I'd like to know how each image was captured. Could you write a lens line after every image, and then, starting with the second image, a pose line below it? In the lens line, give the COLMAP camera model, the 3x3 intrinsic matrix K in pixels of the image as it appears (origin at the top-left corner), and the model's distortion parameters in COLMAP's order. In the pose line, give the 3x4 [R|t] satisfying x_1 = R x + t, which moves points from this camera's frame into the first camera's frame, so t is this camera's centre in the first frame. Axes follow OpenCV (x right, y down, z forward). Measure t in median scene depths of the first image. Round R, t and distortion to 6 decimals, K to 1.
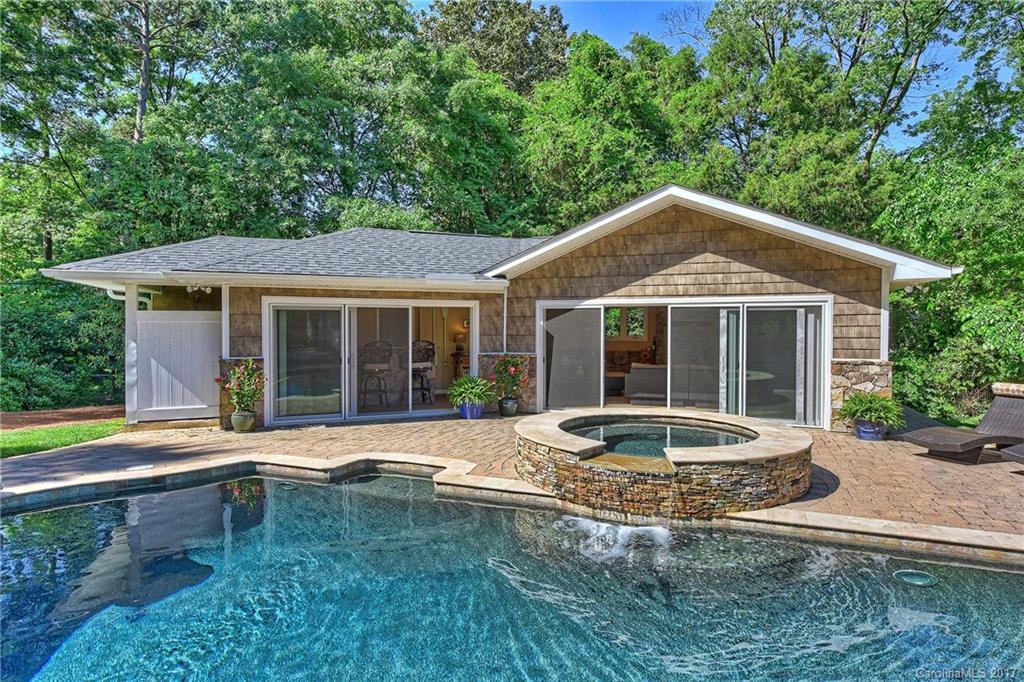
lens RADIAL K [[585.1, 0, 512.7], [0, 585.1, 339.7], [0, 0, 1]] dist [0.006234, 0.000724]
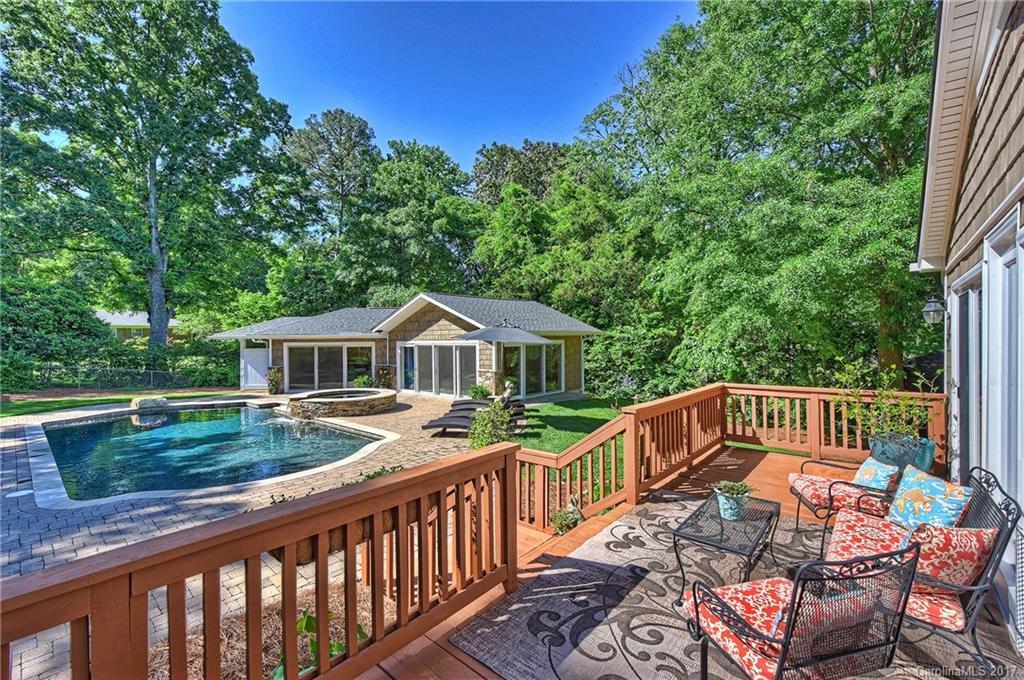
lens RADIAL K [[429.8, 0, 512.5], [0, 429.8, 351.2], [0, 0, 1]] dist [0.002365, 0.000160]
pose [[0.944524, -0.002117, -0.328436, 1.047719], [0.004394, 0.999971, 0.006192, -0.039003], [0.328413, -0.007292, 0.944506, -0.419777]]
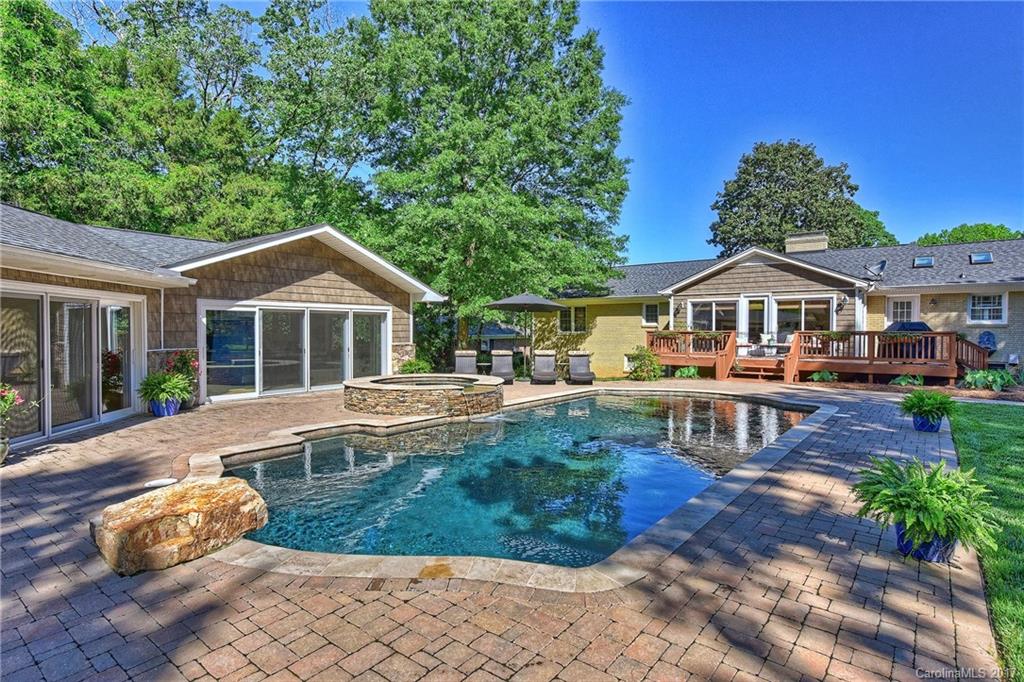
lens RADIAL K [[540.6, 0, 514.0], [0, 540.6, 339.0], [0, 0, 1]] dist [0.004973, -0.001109]
pose [[0.282005, -0.018145, 0.959241, -0.788153], [0.018800, 0.999734, 0.013384, 0.004854], [-0.959229, 0.014259, 0.282271, 0.172604]]
